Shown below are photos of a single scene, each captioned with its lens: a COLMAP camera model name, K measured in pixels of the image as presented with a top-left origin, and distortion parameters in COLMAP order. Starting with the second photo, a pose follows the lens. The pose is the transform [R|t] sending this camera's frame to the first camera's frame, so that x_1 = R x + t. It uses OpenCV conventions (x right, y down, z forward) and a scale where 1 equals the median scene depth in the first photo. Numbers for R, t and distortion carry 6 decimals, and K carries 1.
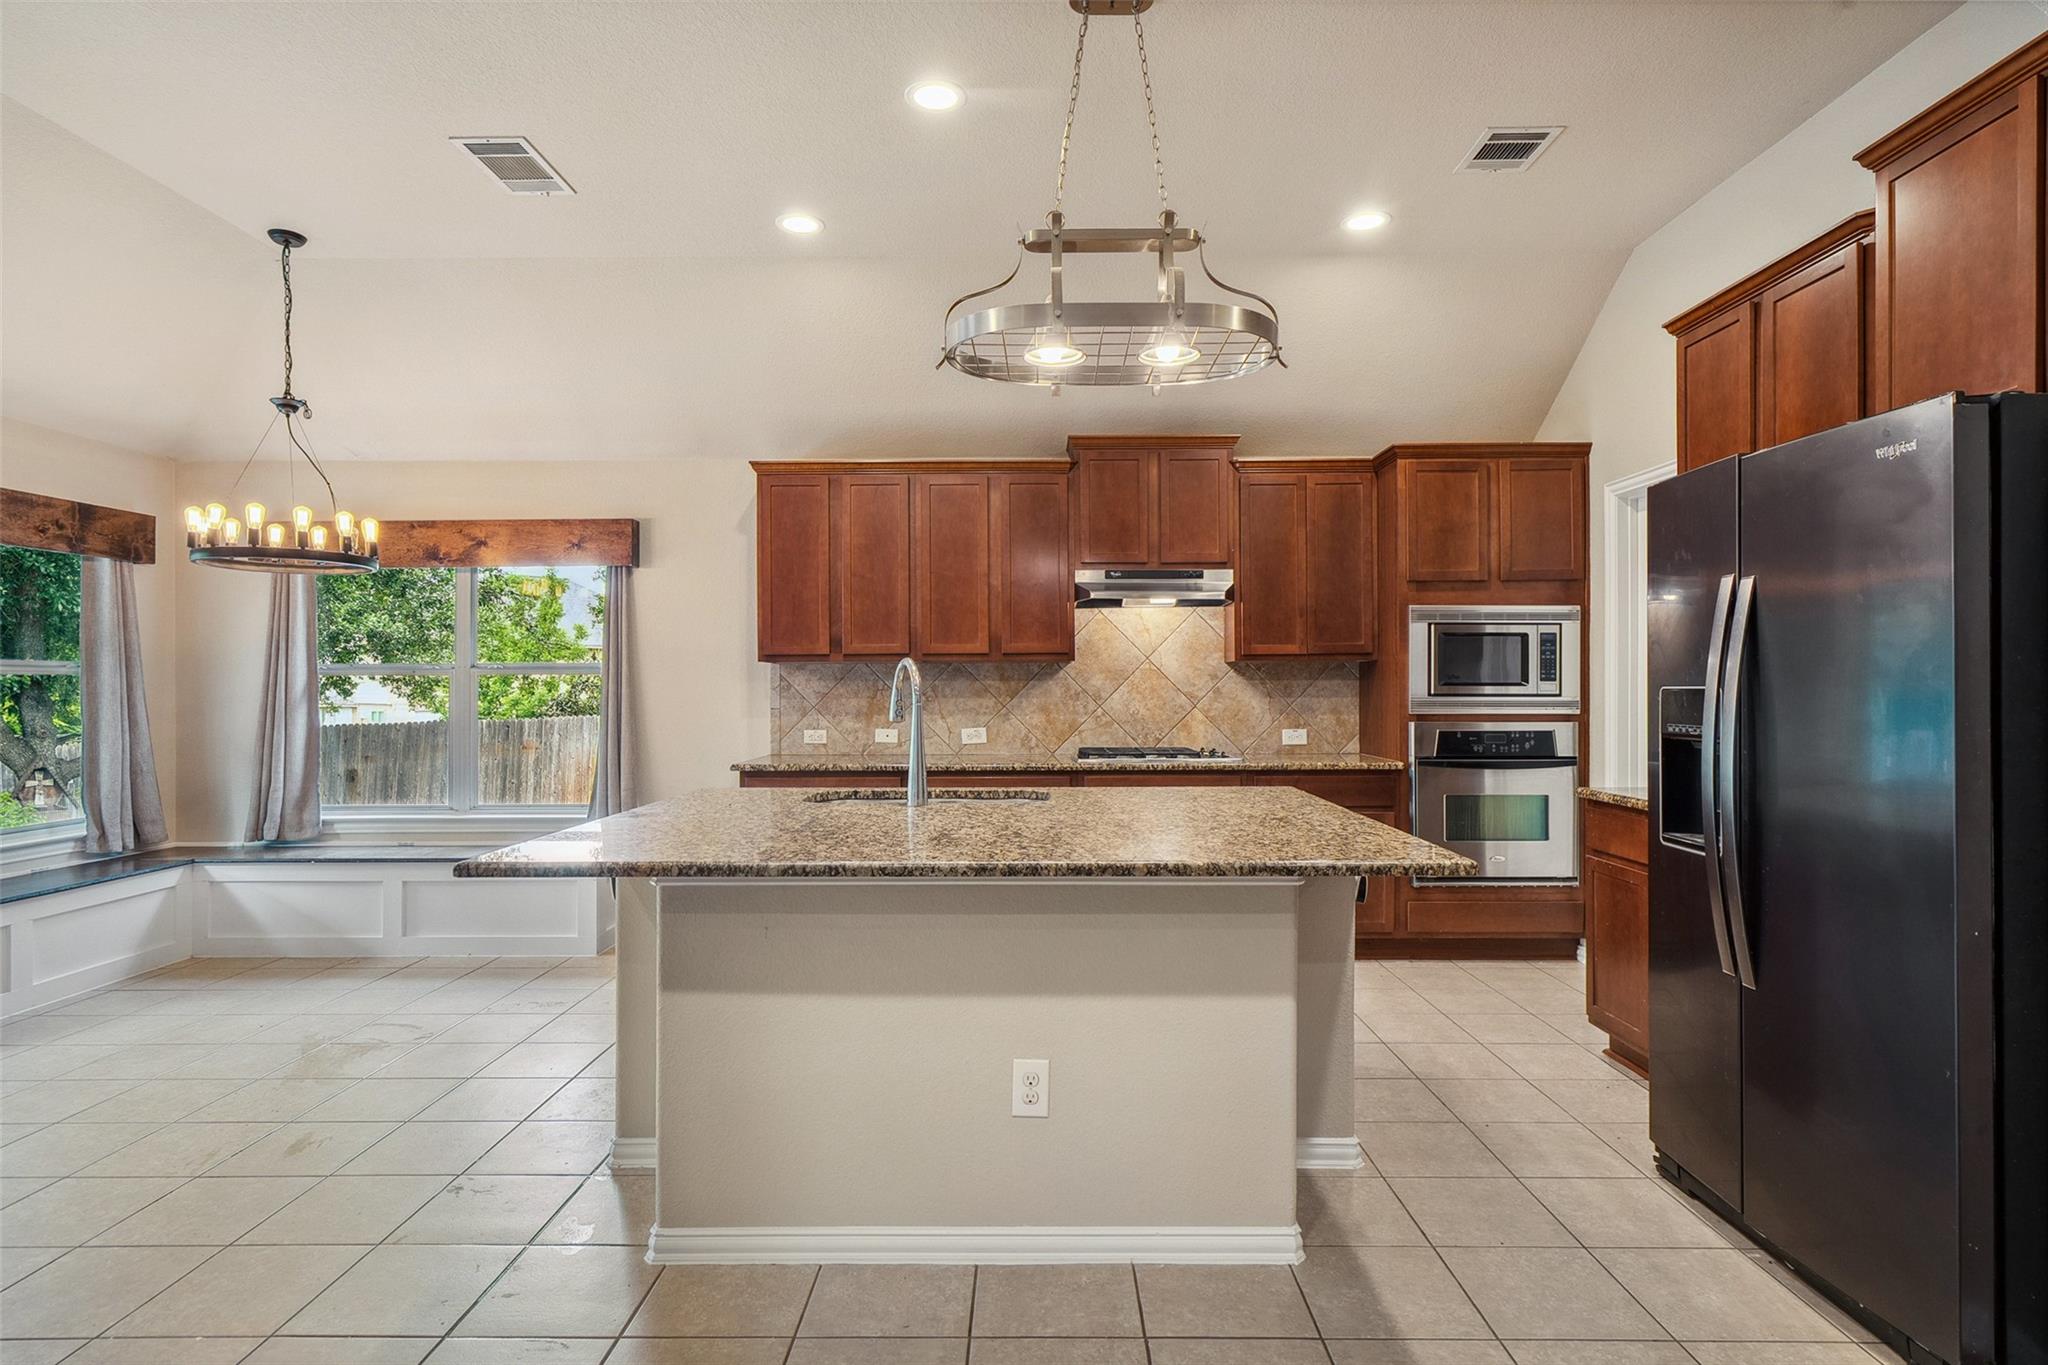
lens RADIAL K [[1059.2, 0, 1026.1], [0, 1059.2, 686.3], [0, 0, 1]] dist [0.007588, 0.001315]
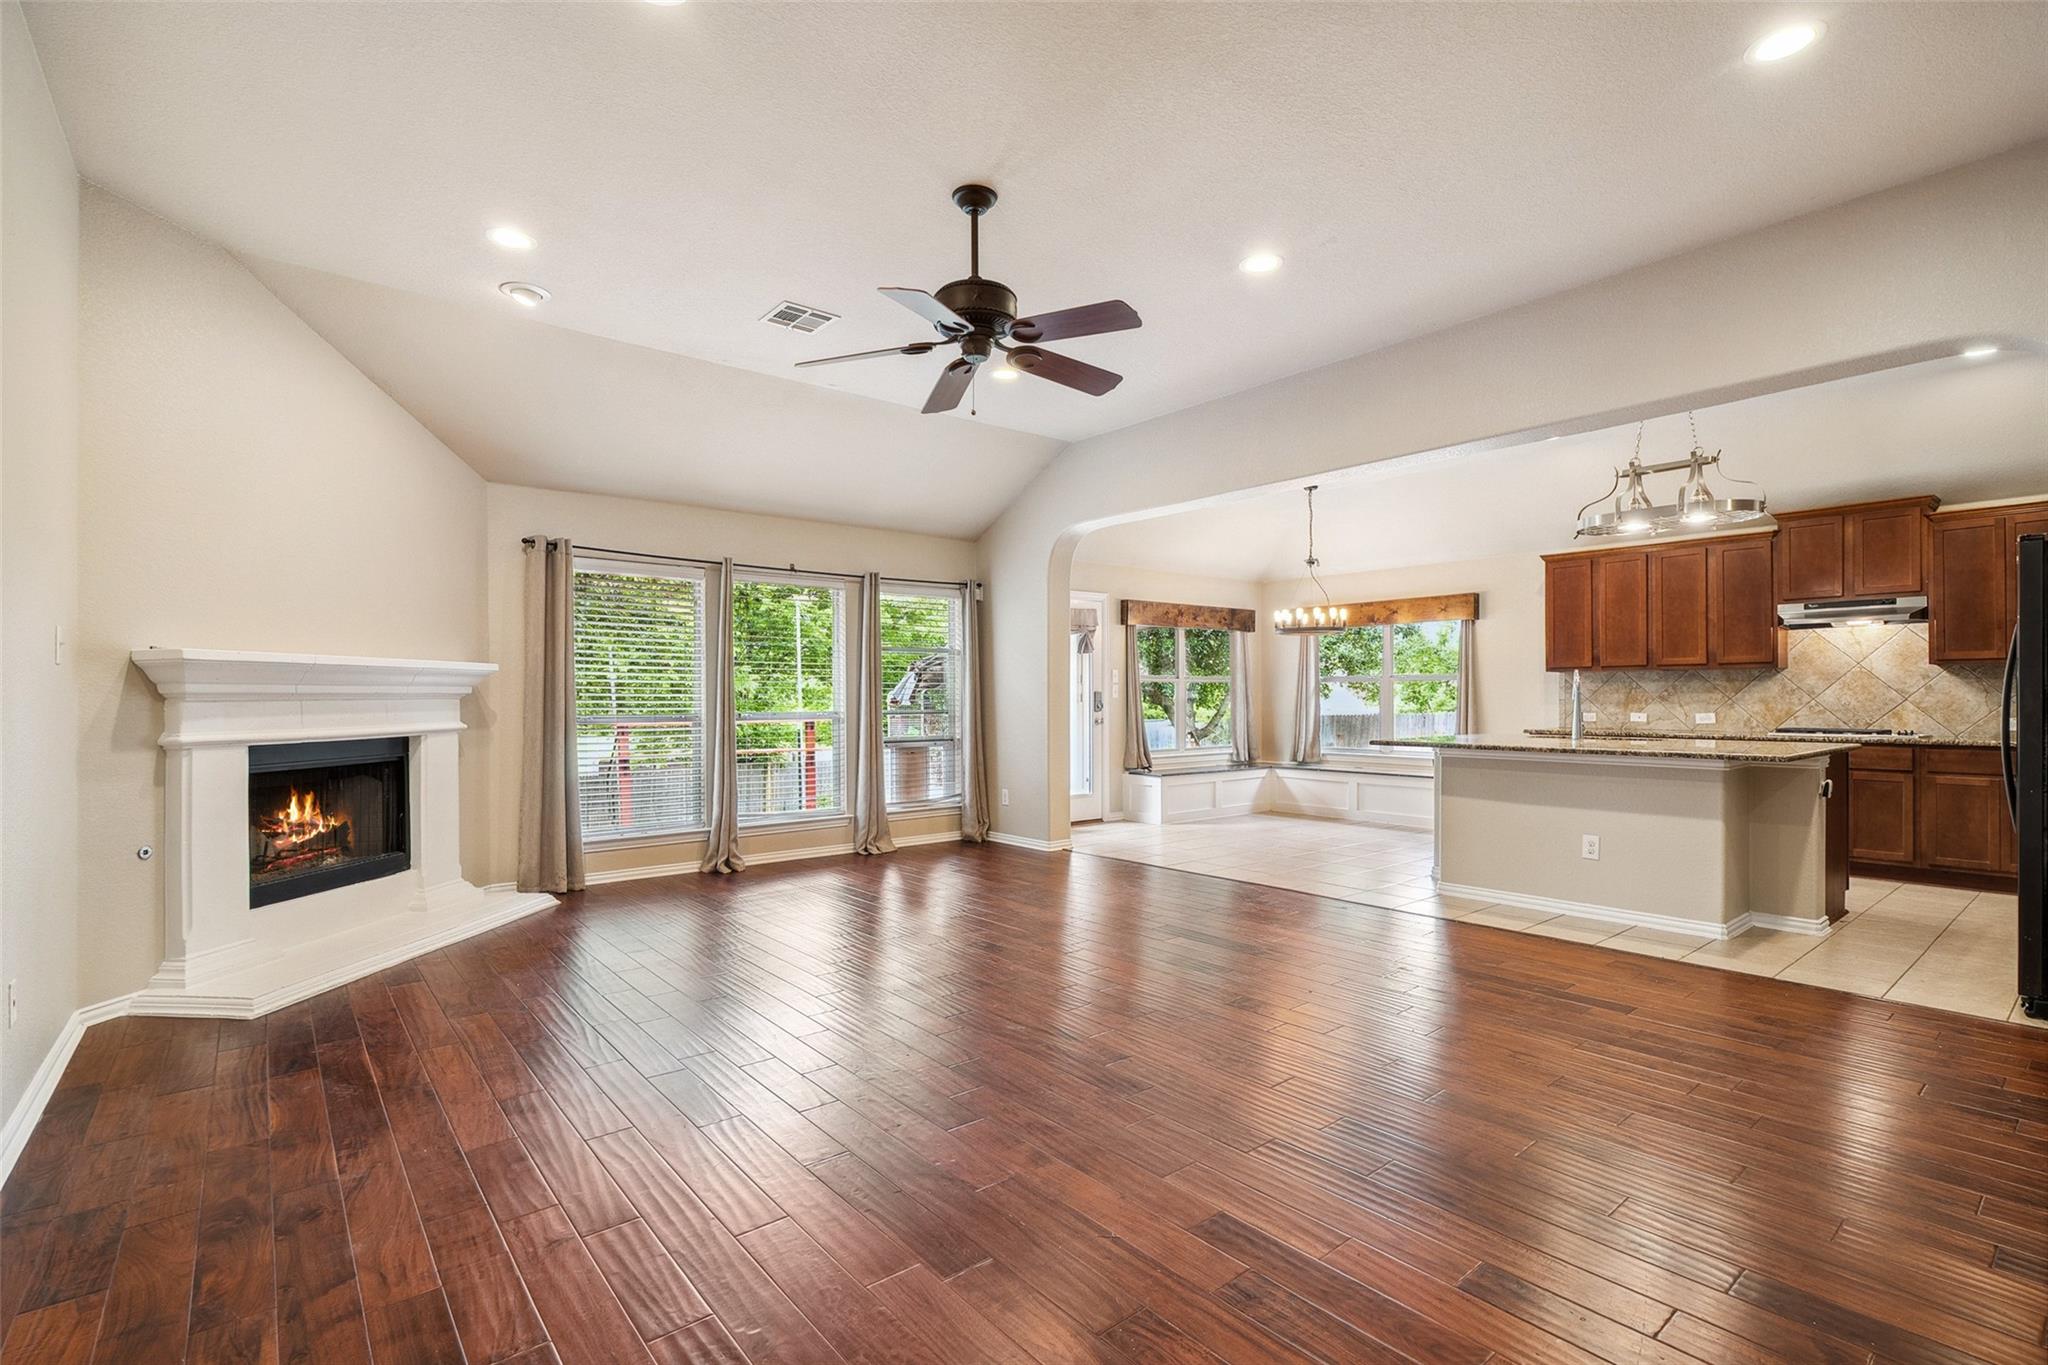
lens RADIAL K [[937.9, 0, 1023.3], [0, 937.9, 692.0], [0, 0, 1]] dist [0.003148, 0.000155]
pose [[0.639278, -0.001063, -0.768975, 0.373486], [-0.000275, 0.999999, -0.001610, 0.012285], [0.768976, 0.001241, 0.639276, -0.620107]]
